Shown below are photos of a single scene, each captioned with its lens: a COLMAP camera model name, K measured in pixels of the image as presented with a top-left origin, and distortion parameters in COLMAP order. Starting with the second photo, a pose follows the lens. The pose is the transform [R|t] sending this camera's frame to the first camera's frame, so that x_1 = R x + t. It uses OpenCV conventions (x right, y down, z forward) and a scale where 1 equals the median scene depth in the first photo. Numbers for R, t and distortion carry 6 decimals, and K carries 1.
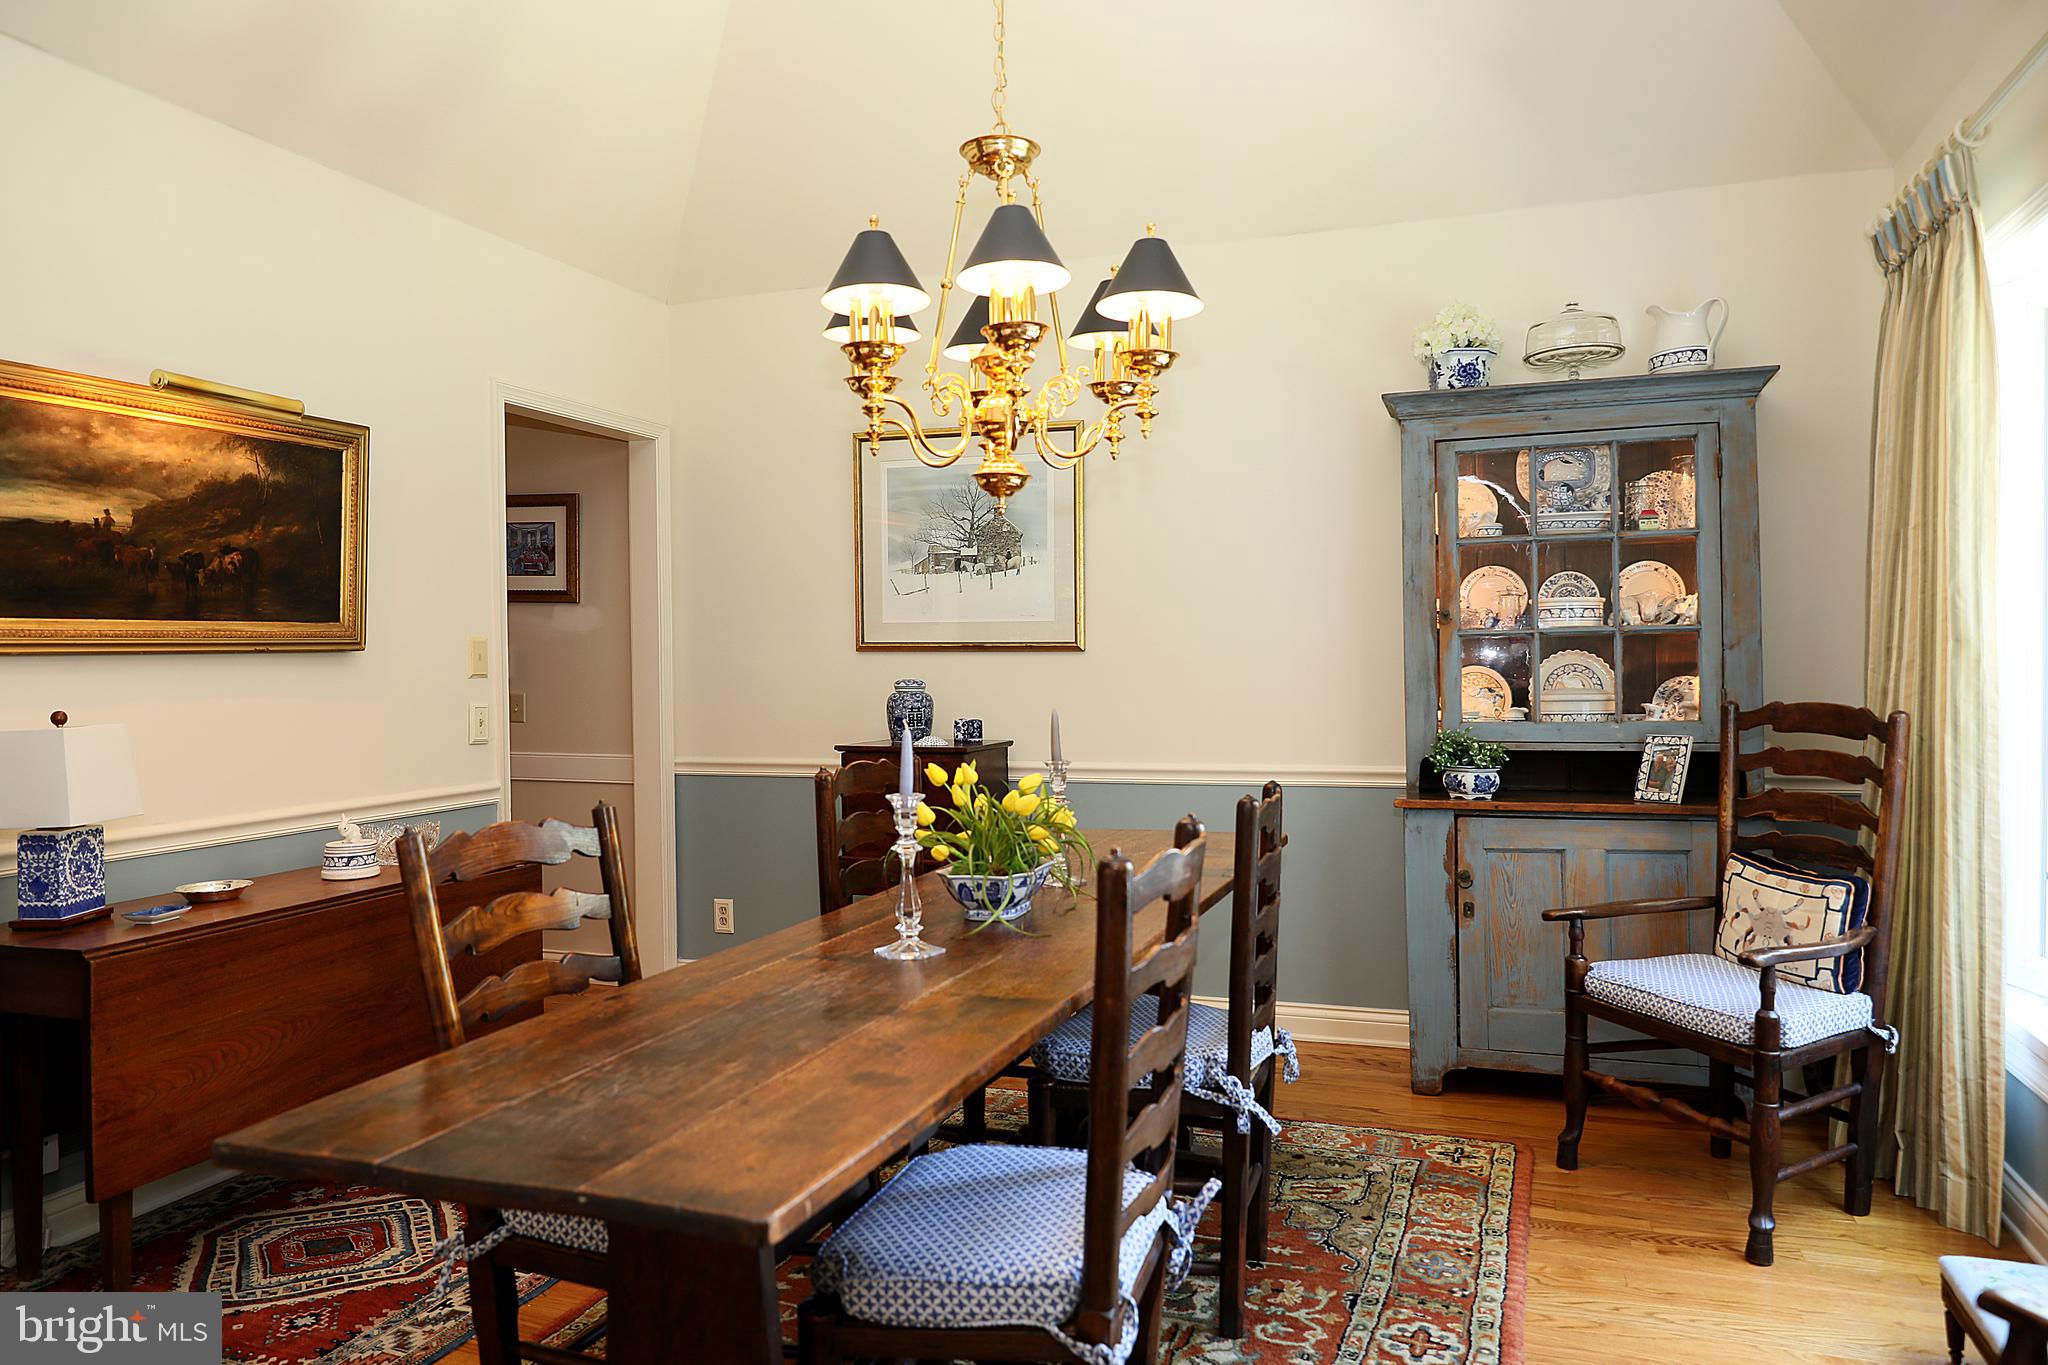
lens RADIAL K [[1382.4, 0, 1030.6], [0, 1382.4, 680.1], [0, 0, 1]] dist [-0.011740, 0.011481]
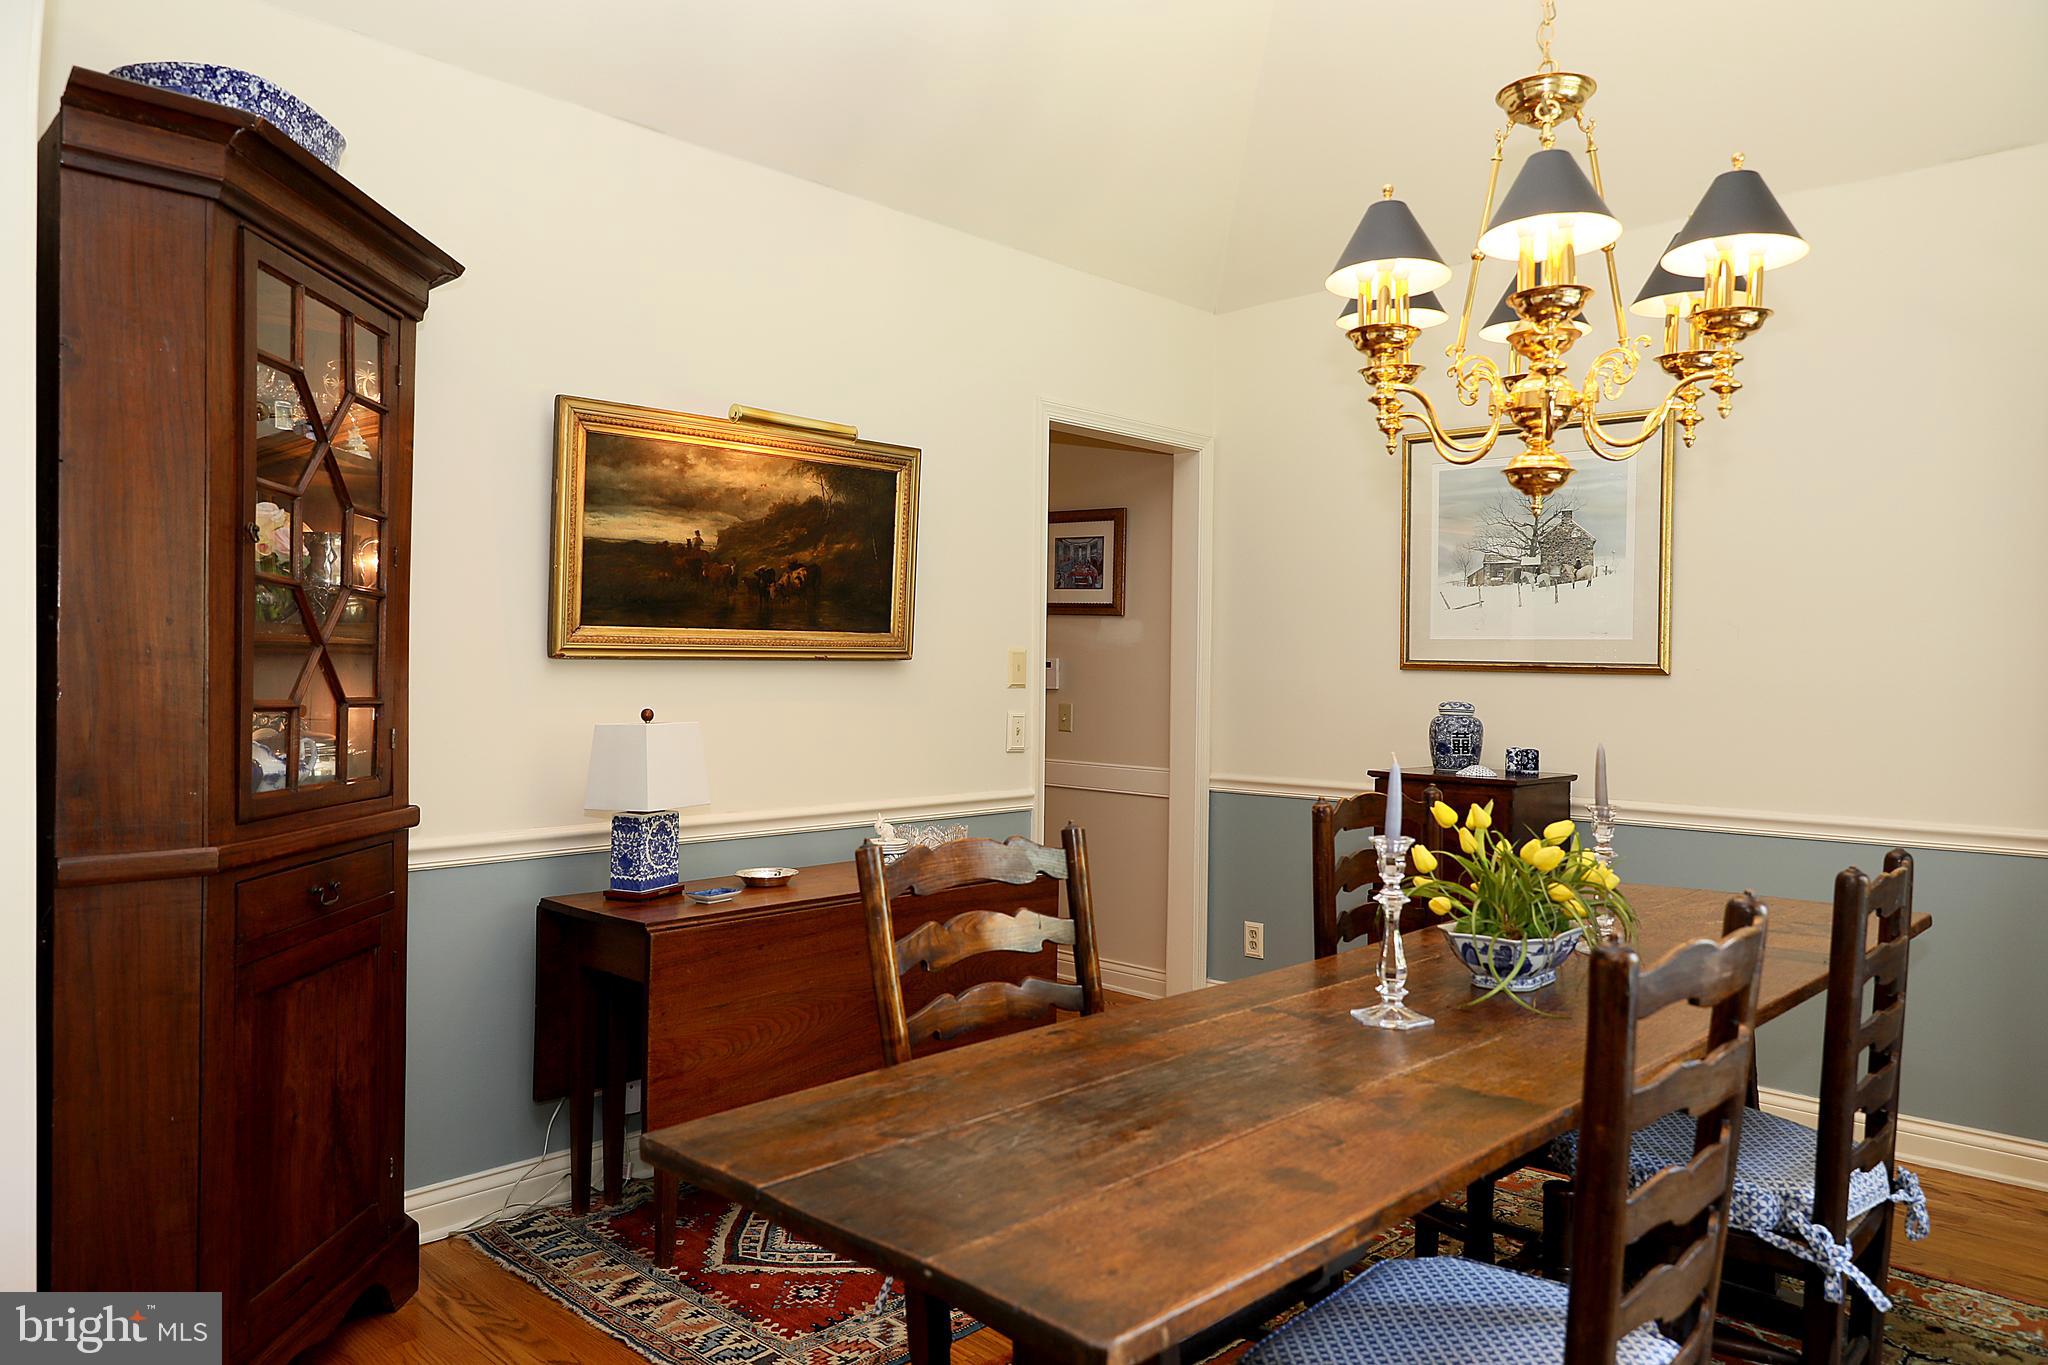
lens RADIAL K [[1382.4, 0, 1022.4], [0, 1382.4, 681.8], [0, 0, 1]] dist [-0.011740, 0.011481]
pose [[0.910787, 0.024557, -0.412146, 0.044916], [-0.028143, 0.999600, -0.002631, -0.005528], [0.411917, 0.013996, 0.911114, 0.089972]]
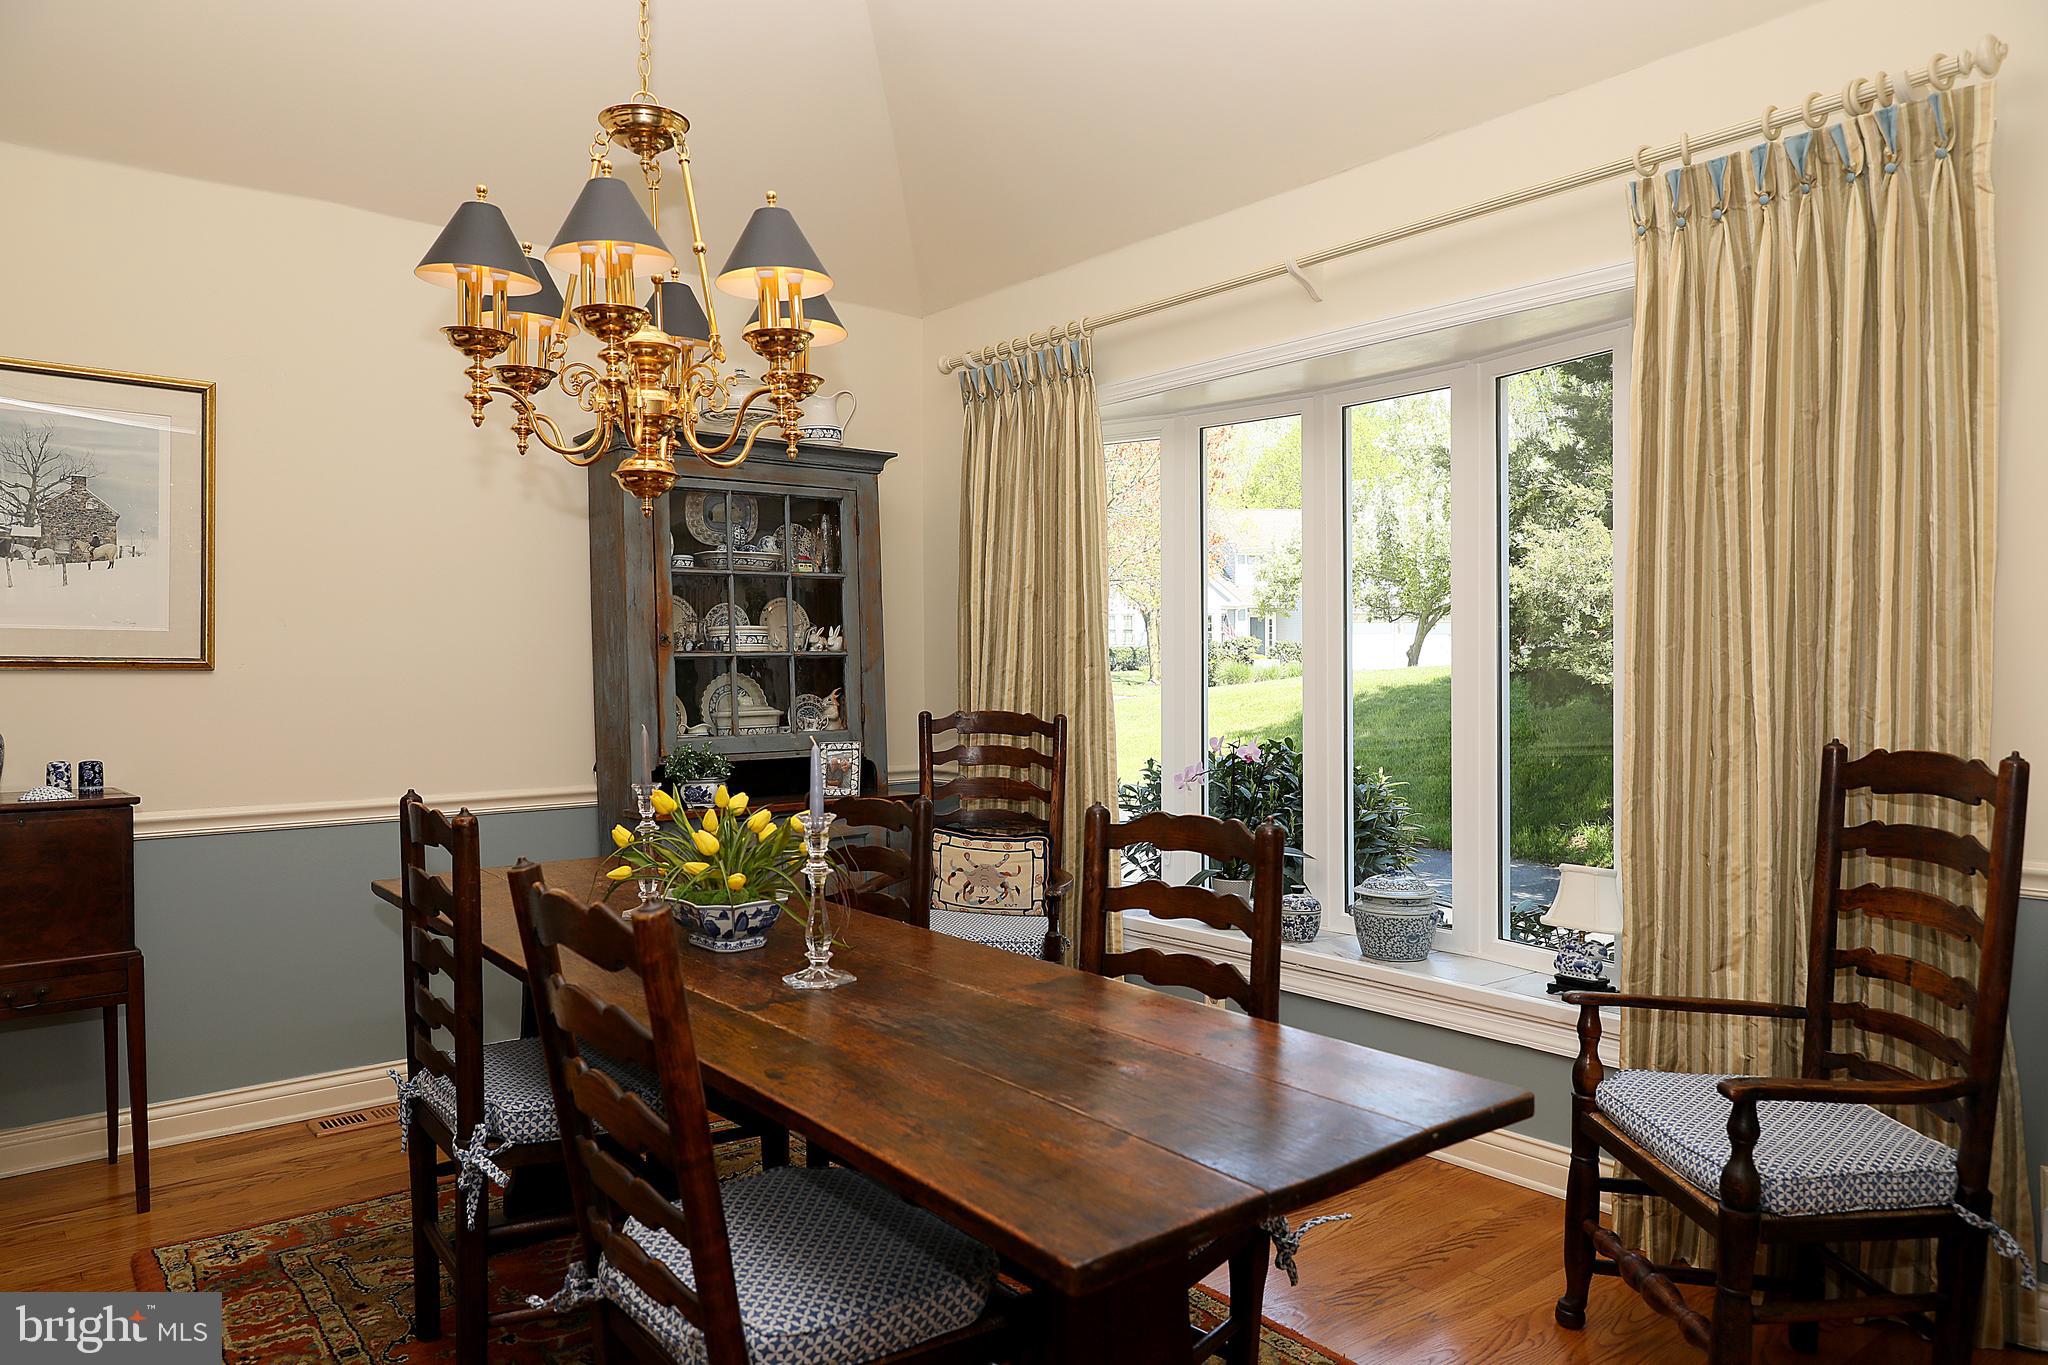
lens RADIAL K [[1382.4, 0, 1001.5], [0, 1382.4, 678.7], [0, 0, 1]] dist [-0.011740, 0.011481]
pose [[0.518140, 0.003828, 0.855287, -0.695527], [0.015151, 0.999792, -0.013653, 0.003502], [-0.855162, 0.020032, 0.517974, 0.329572]]
